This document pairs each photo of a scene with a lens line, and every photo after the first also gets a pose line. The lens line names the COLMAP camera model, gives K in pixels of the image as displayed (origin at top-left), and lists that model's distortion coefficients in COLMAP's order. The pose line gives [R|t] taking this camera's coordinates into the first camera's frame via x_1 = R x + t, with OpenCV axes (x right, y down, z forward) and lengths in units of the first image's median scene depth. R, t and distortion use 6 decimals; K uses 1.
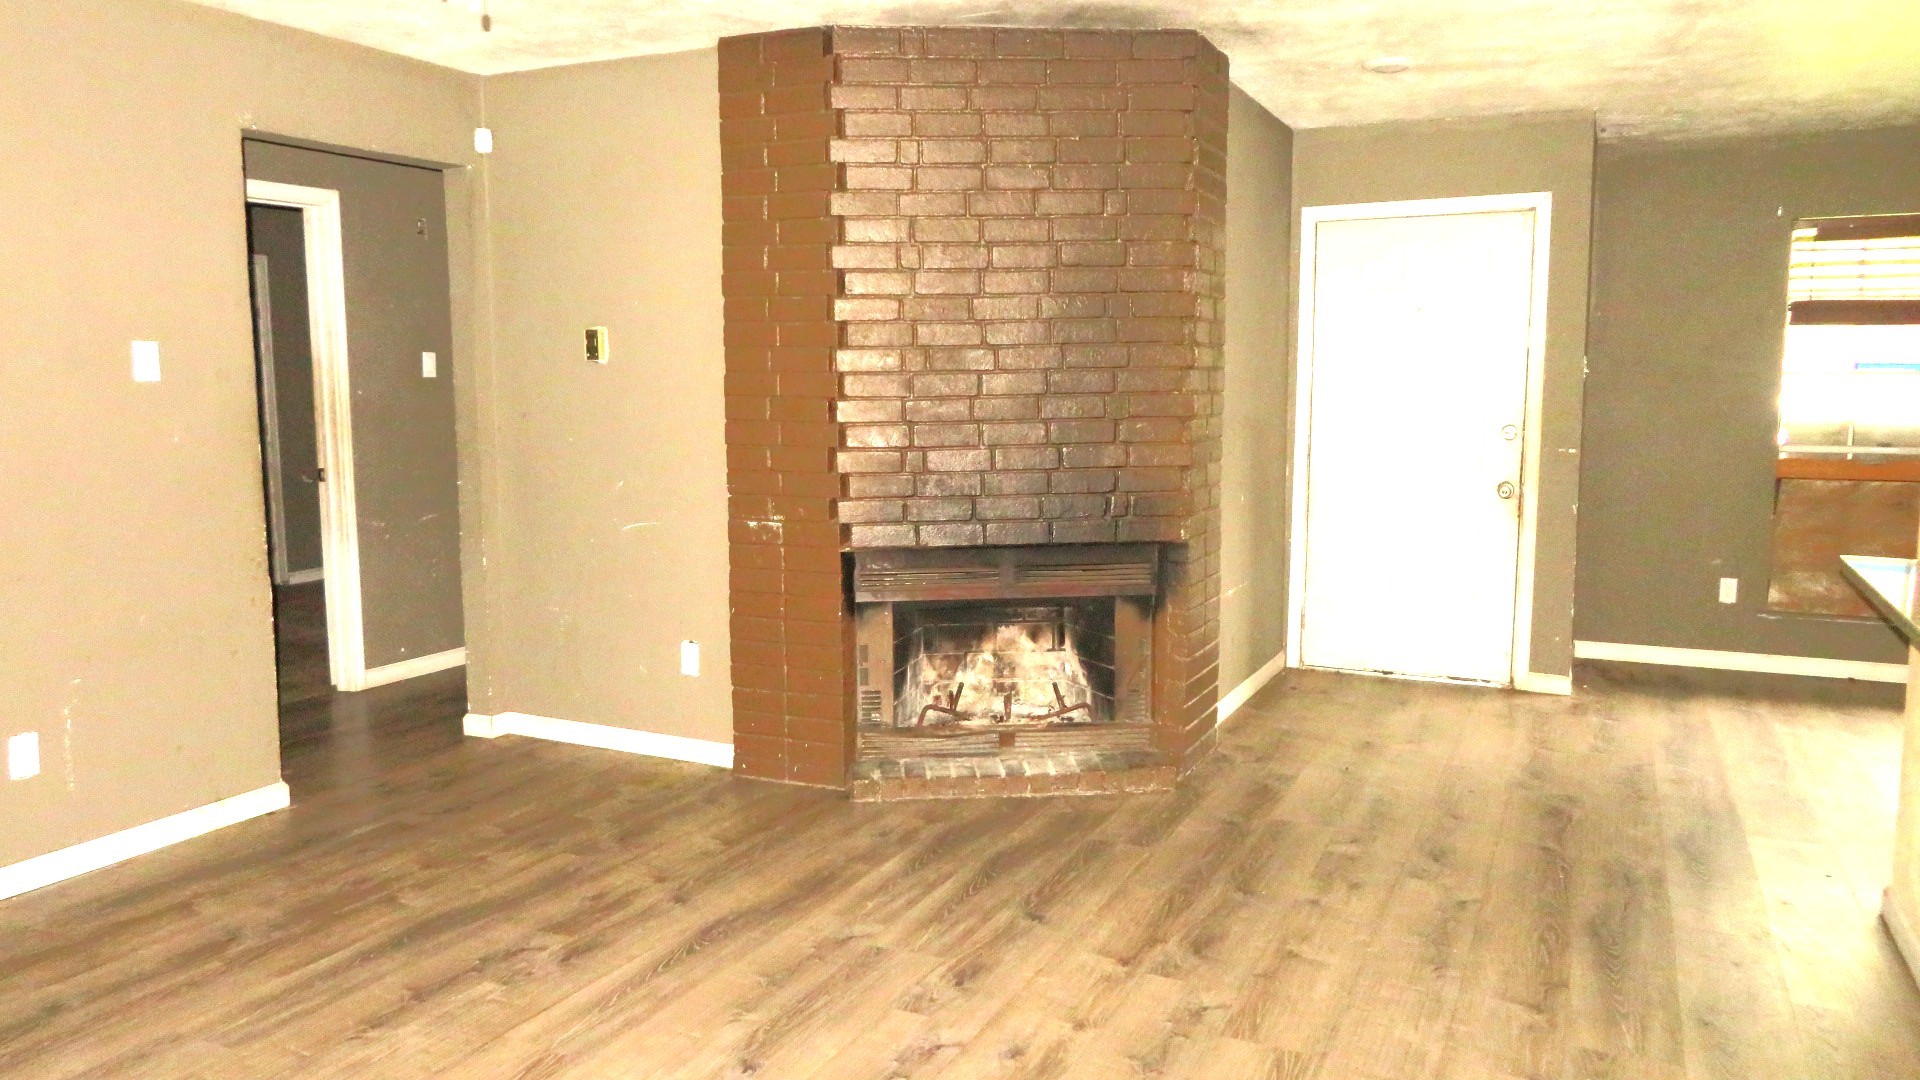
lens RADIAL K [[1367.8, 0, 960.0], [0, 1367.8, 540.0], [0, 0, 1]] dist [-0.006789, -0.001095]
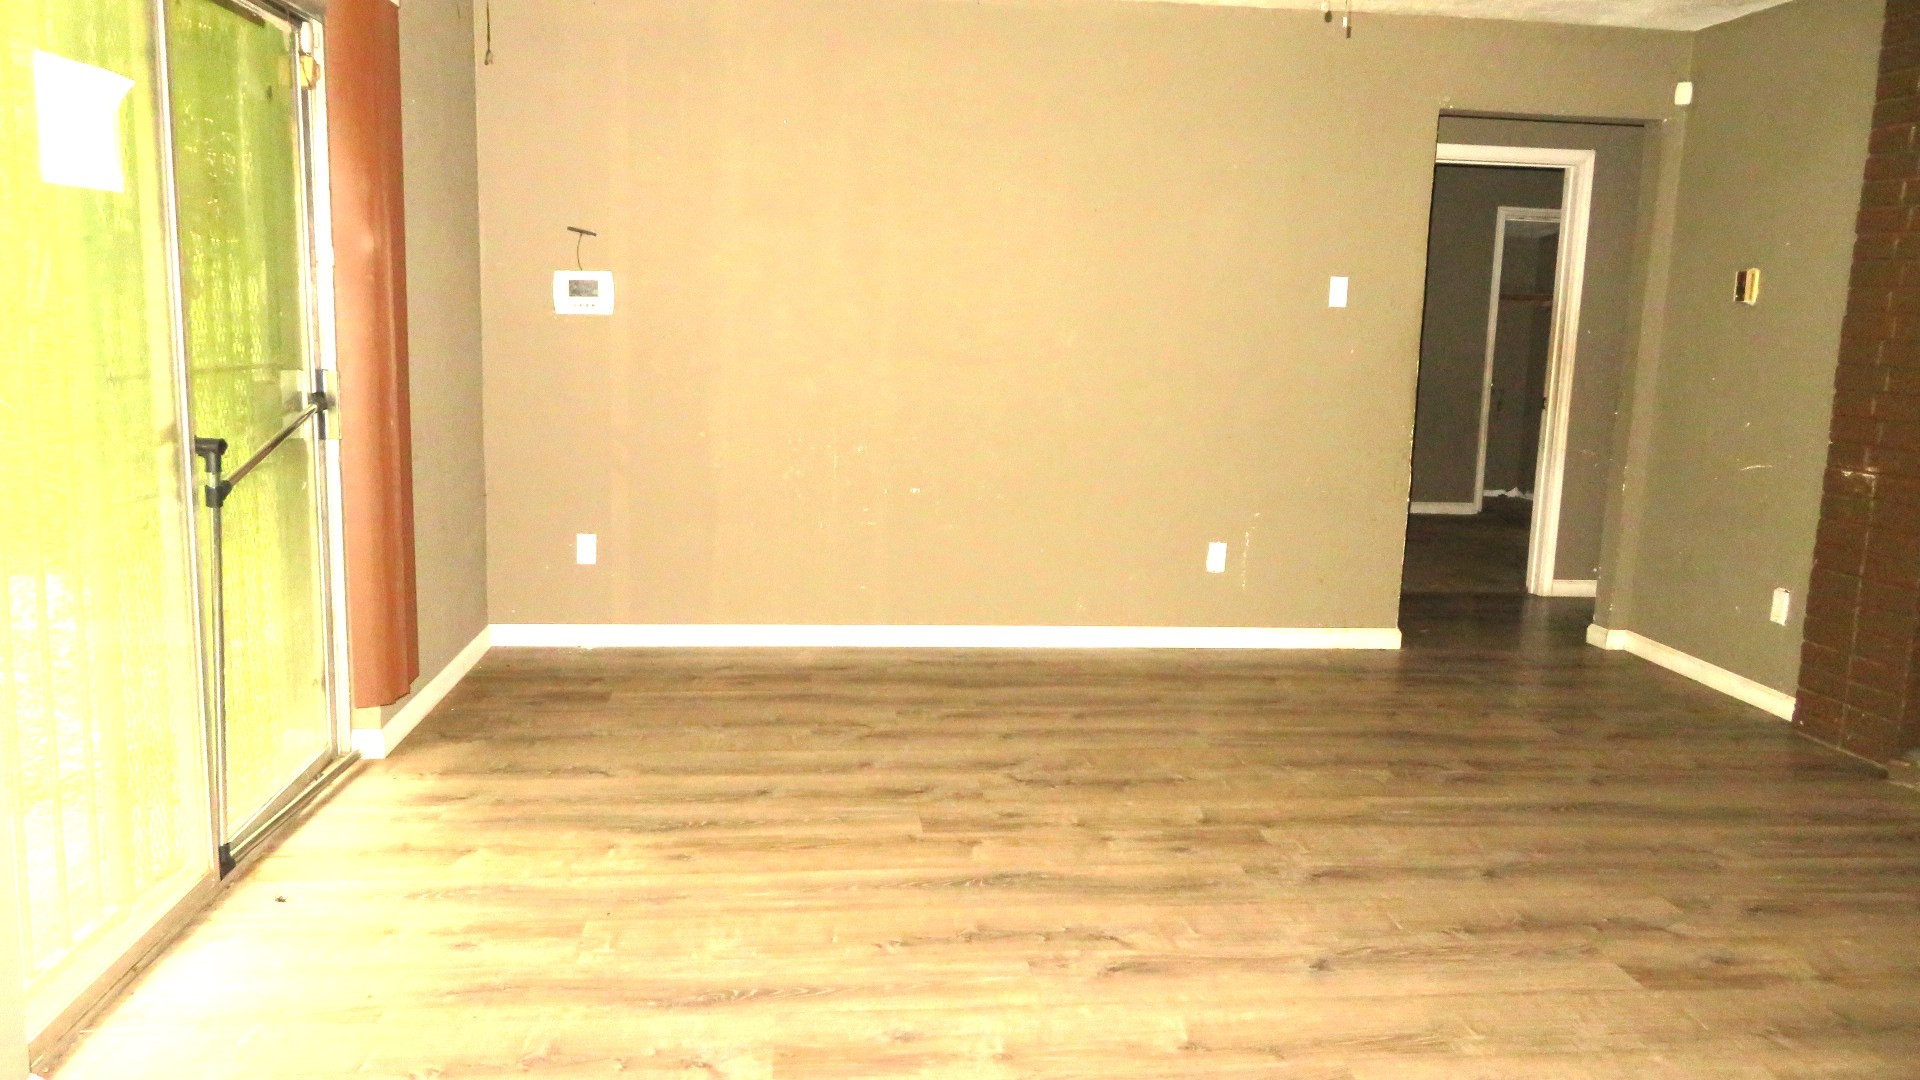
lens RADIAL K [[1388.2, 0, 960.0], [0, 1388.2, 540.0], [0, 0, 1]] dist [-0.005391, -0.003459]
pose [[0.523003, 0.155388, -0.838047, 0.416270], [-0.137647, 0.985733, 0.096870, 0.031419], [0.841143, 0.064691, 0.536930, -0.043862]]
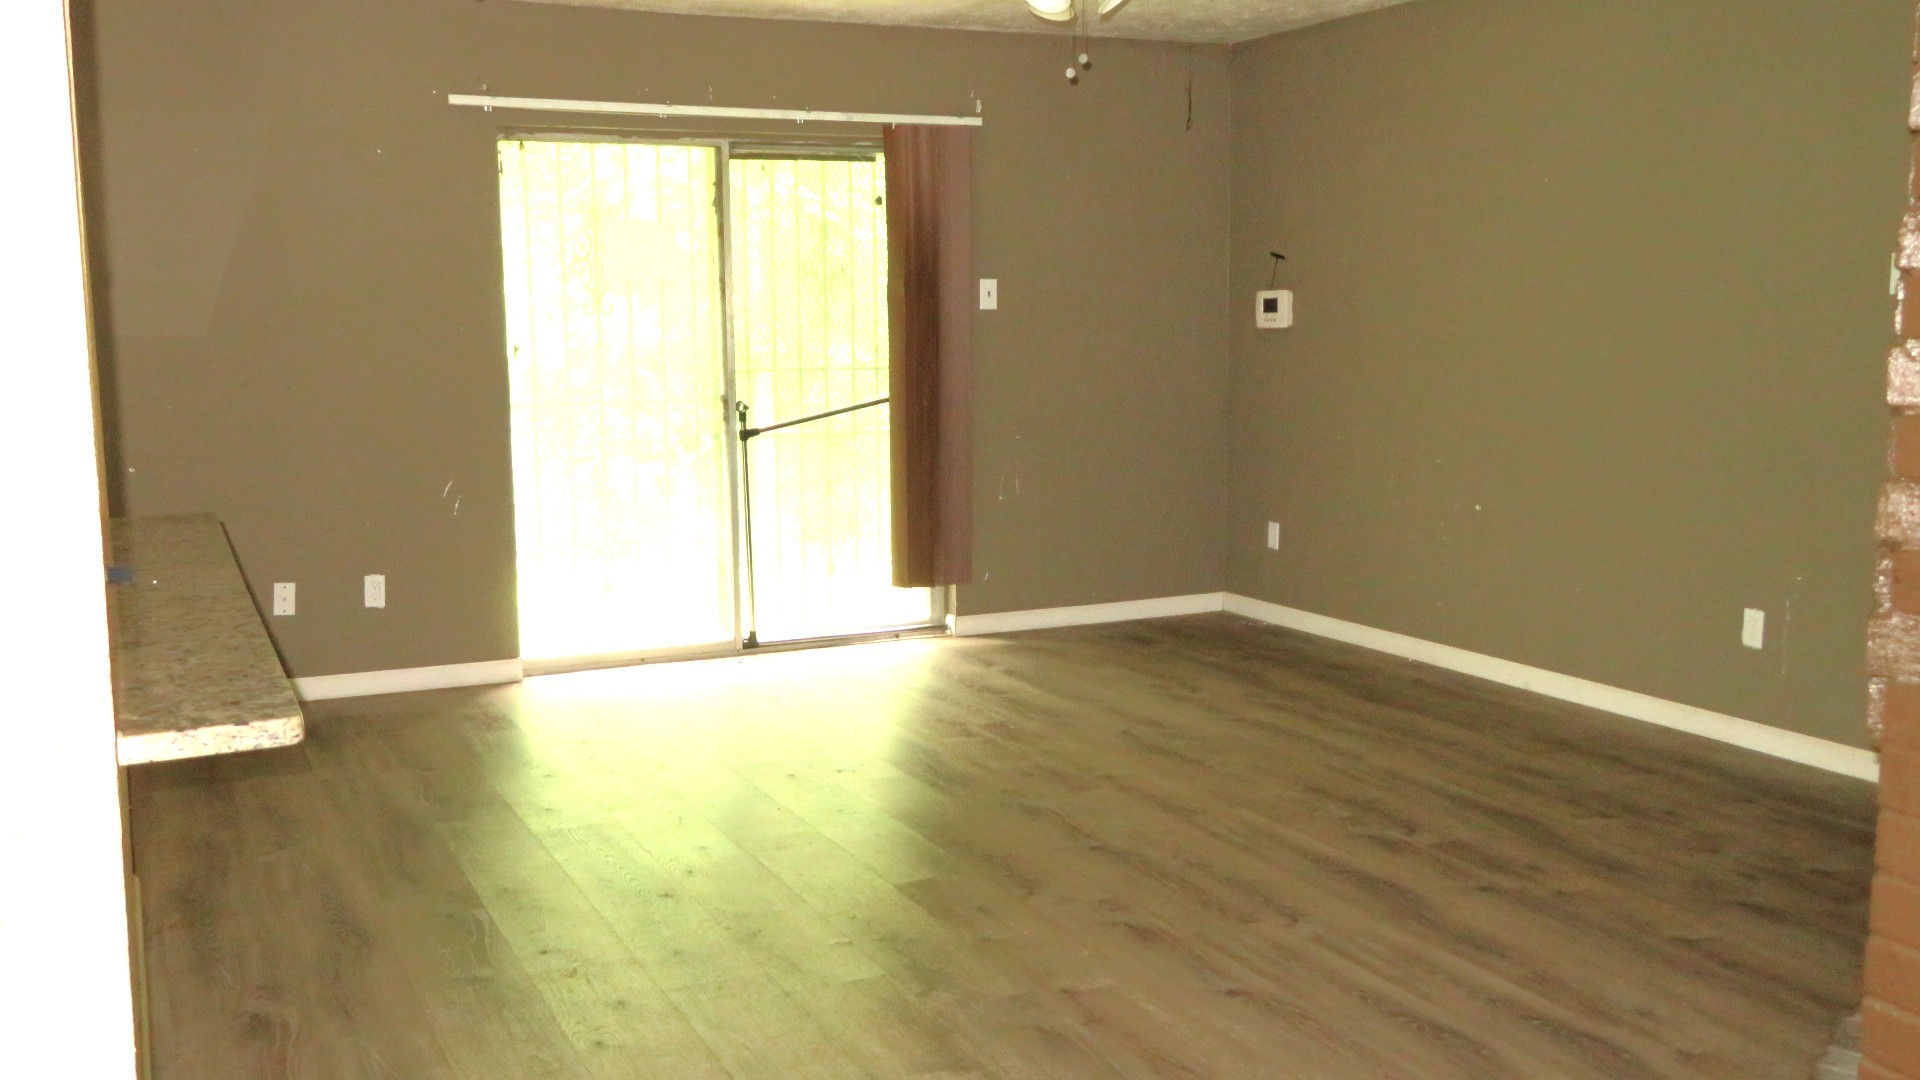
lens RADIAL K [[1829.0, 0, 979.9], [0, 1829.0, 538.7], [0, 0, 1]] dist [0.023624, -0.008915]
pose [[-0.619611, 0.106859, -0.777601, 0.861822], [-0.093467, 0.973595, 0.208270, -0.167537], [0.779324, 0.201727, -0.593262, 1.346408]]
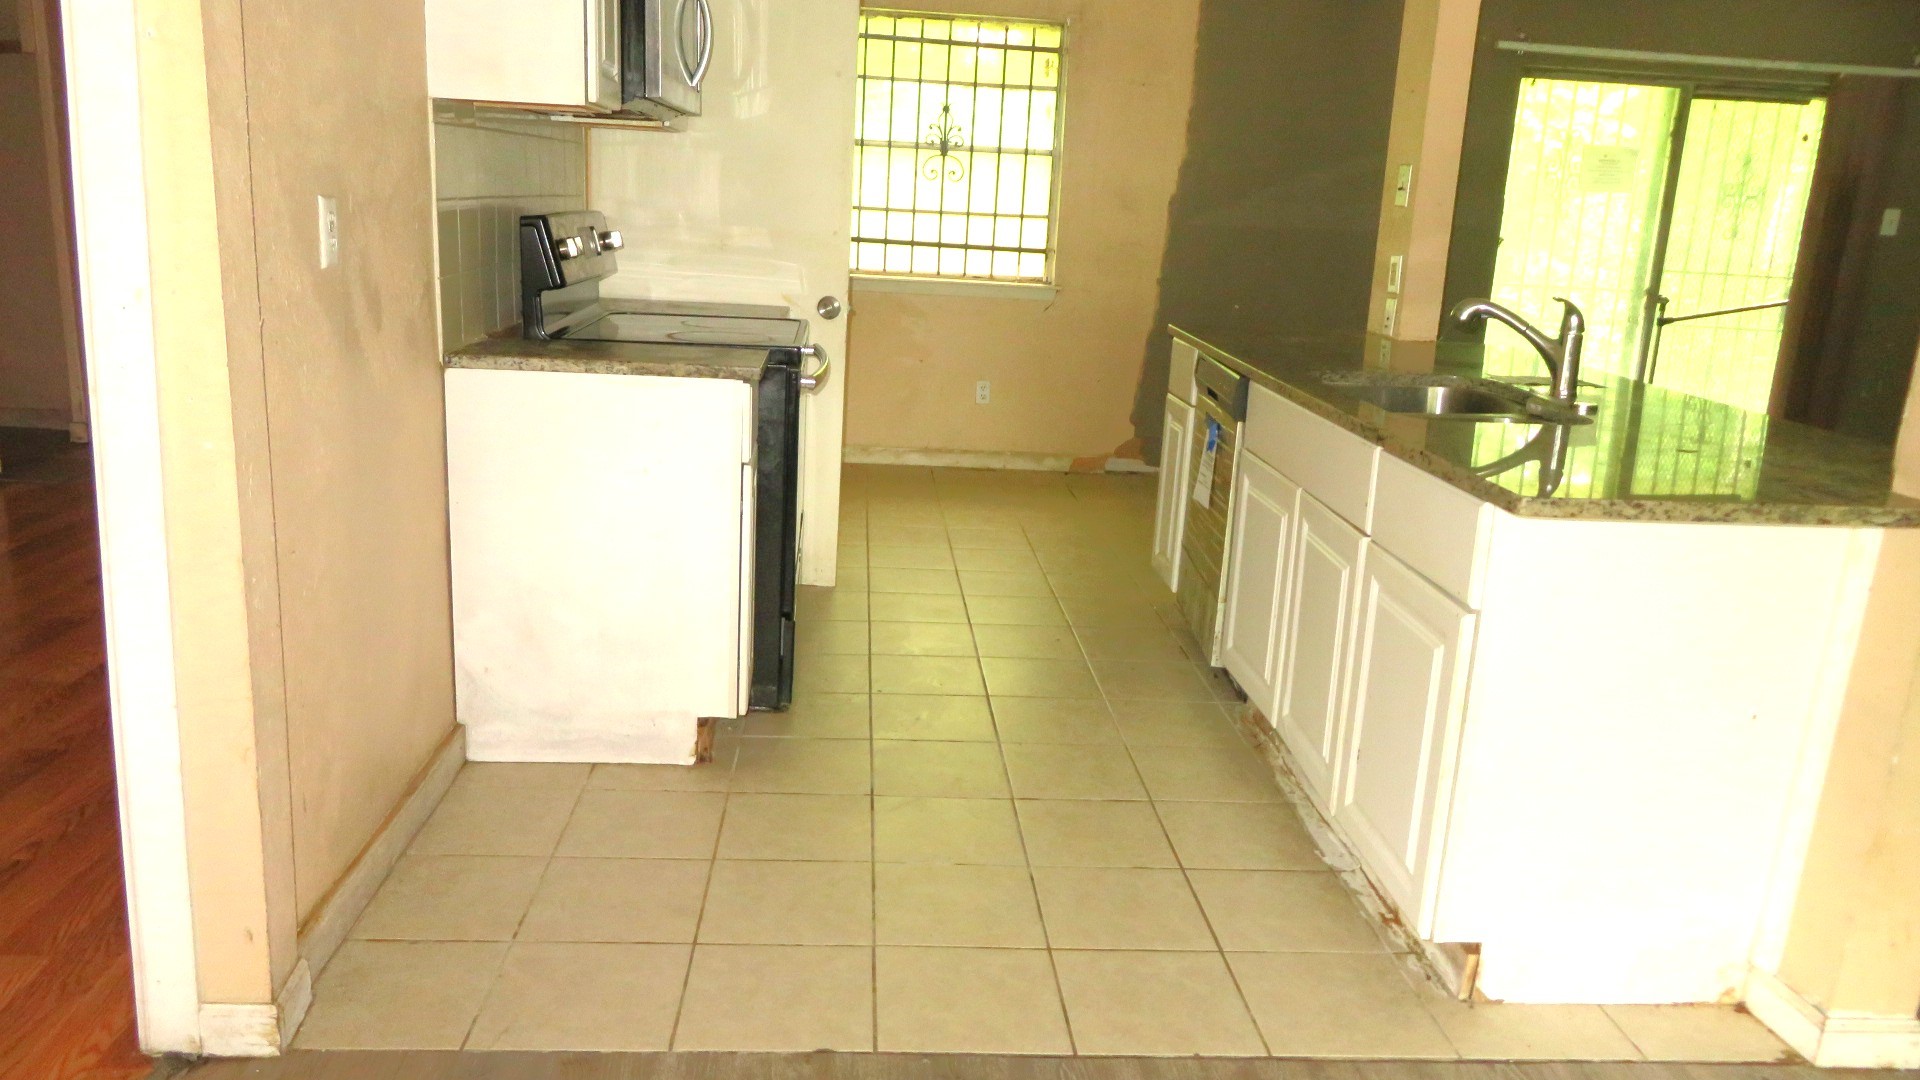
lens RADIAL K [[1420.5, 0, 960.0], [0, 1420.5, 540.0], [0, 0, 1]] dist [-0.005916, 0.005123]
pose [[-0.867760, 0.077148, -0.490959, 1.255674], [-0.119629, 0.926407, 0.357015, -0.143696], [0.482371, 0.368536, -0.794669, 1.149860]]
